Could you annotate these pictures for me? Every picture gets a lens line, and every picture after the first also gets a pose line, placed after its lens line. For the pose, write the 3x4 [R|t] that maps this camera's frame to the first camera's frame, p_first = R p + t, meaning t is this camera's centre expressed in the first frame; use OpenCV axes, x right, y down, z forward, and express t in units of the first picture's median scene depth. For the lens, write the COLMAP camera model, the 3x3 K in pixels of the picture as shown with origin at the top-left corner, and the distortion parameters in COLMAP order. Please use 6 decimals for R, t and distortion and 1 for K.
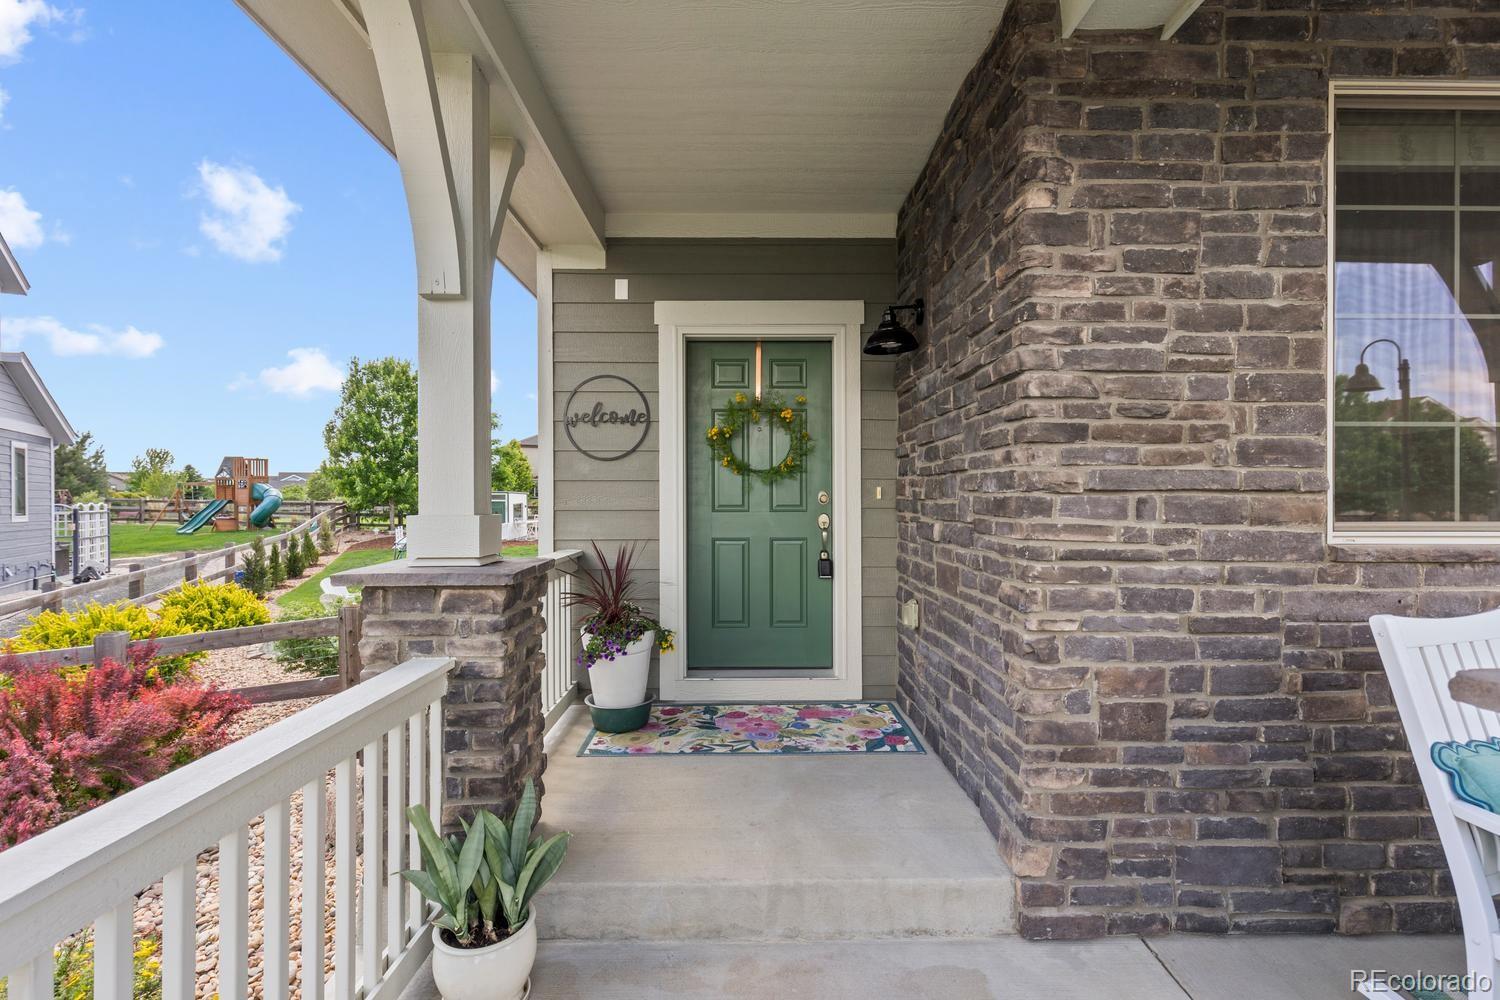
lens RADIAL K [[682.9, 0, 753.3], [0, 682.9, 496.9], [0, 0, 1]] dist [0.002677, -0.000635]
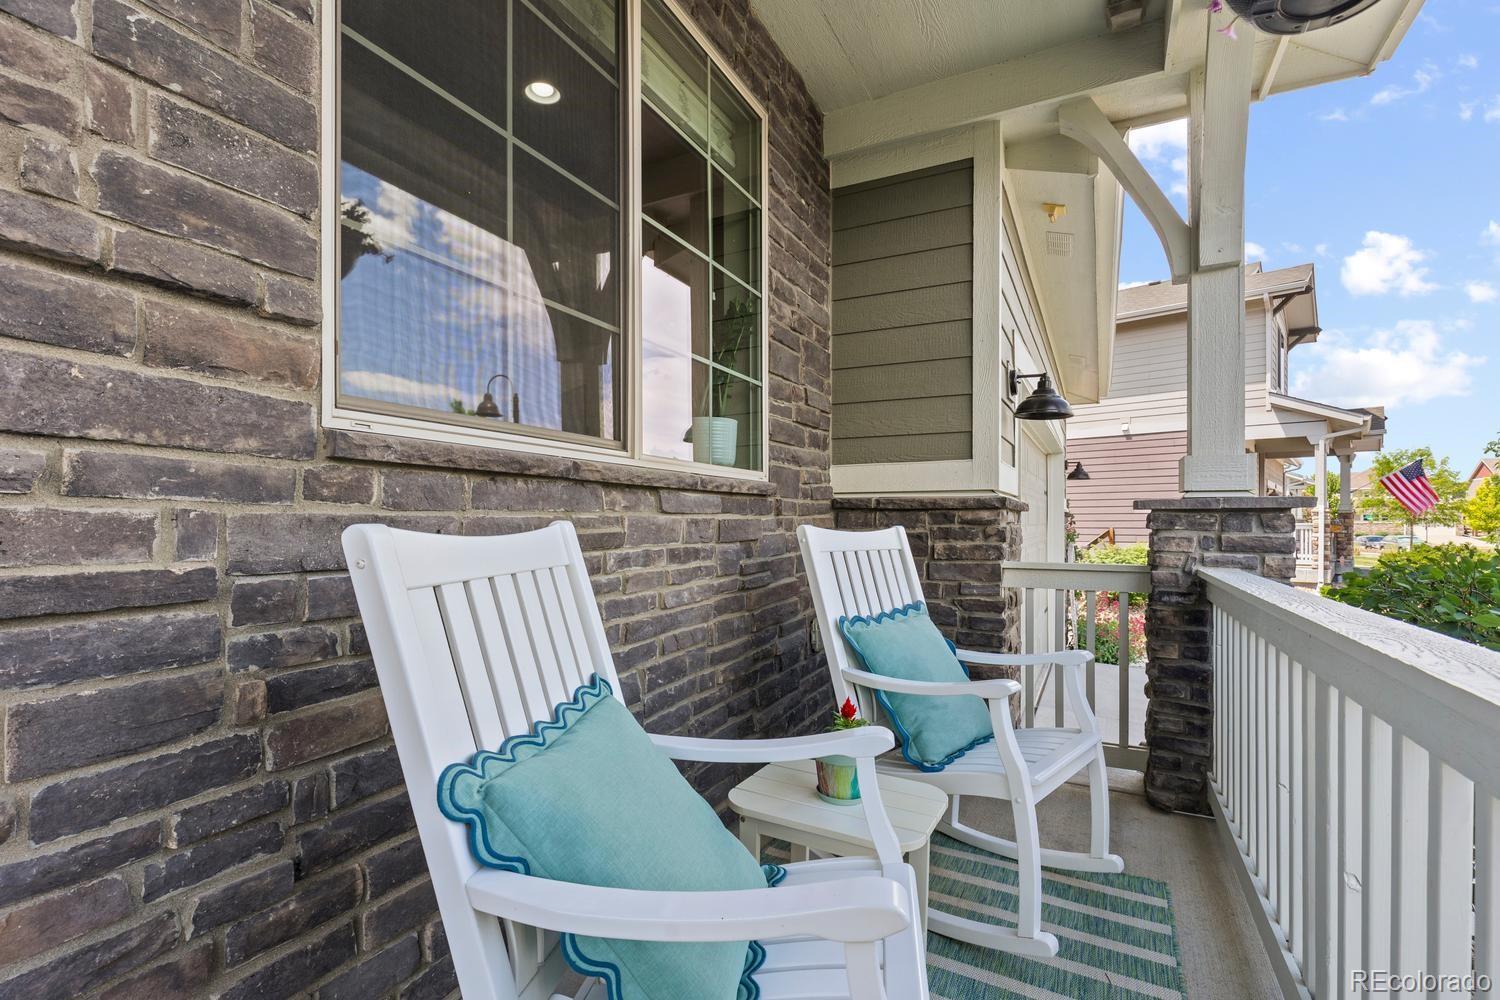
lens RADIAL K [[682.9, 0, 739.0], [0, 682.9, 526.3], [0, 0, 1]] dist [0.002677, -0.000635]
pose [[0.478678, -0.004747, 0.877978, 0.526745], [0.001962, 0.999989, 0.004337, 0.145118], [-0.877988, -0.000353, 0.478682, 0.458606]]
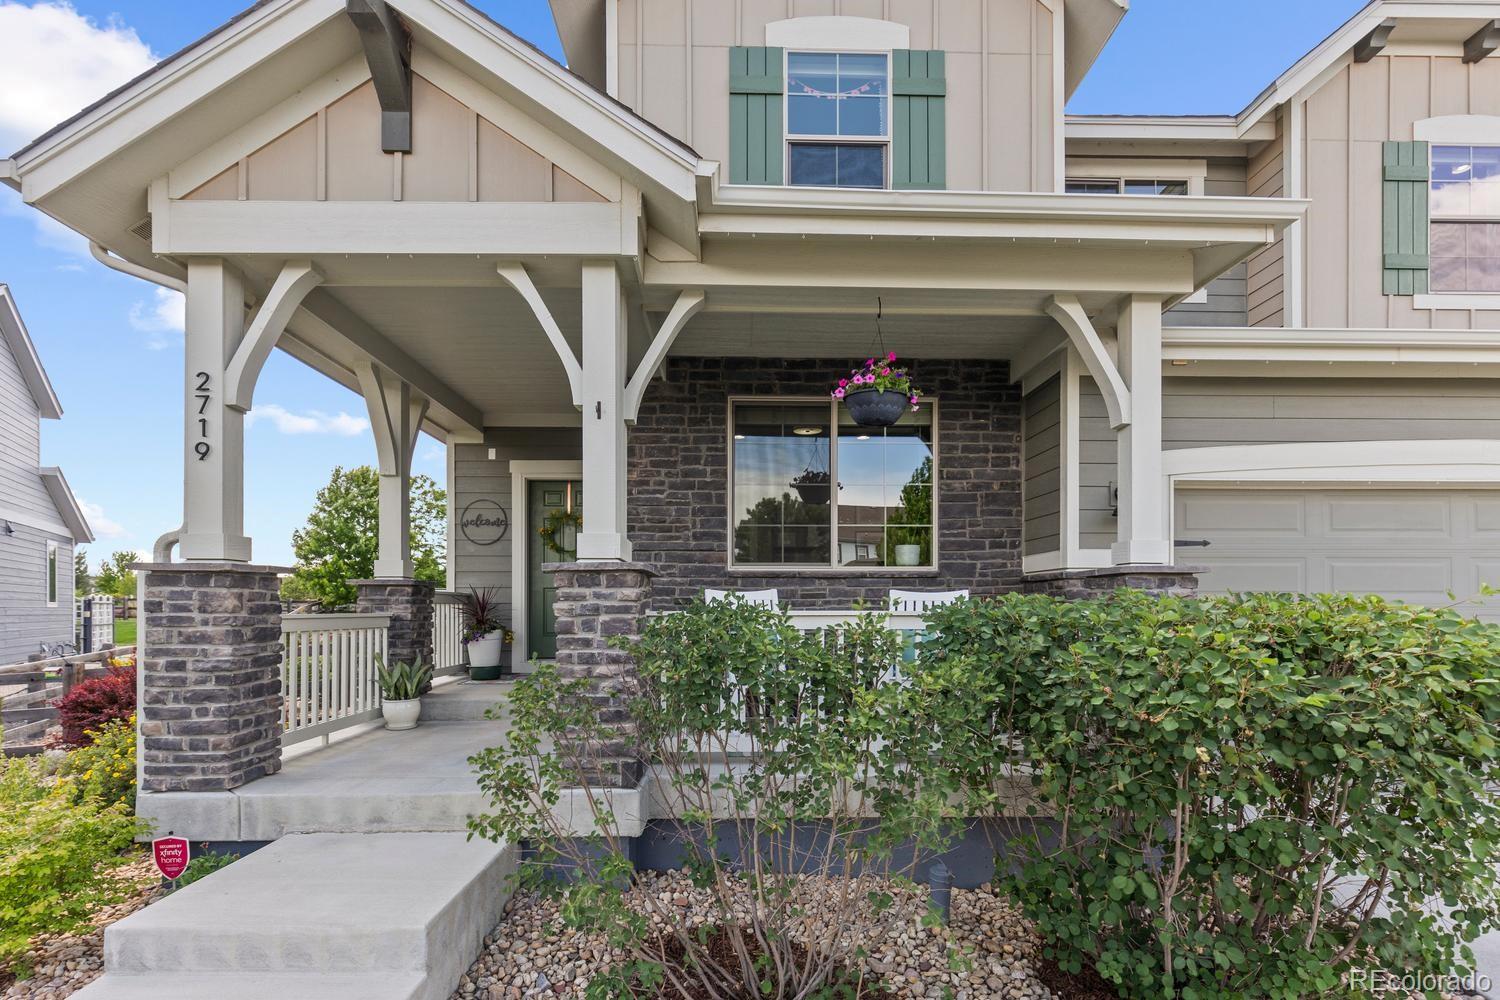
lens RADIAL K [[682.9, 0, 746.2], [0, 682.9, 593.4], [0, 0, 1]] dist [0.002677, -0.000635]
pose [[0.999696, -0.000805, 0.024644, 0.849846], [0.001079, 0.999938, -0.011104, 0.186967], [-0.024633, 0.011127, 0.999635, -1.646906]]
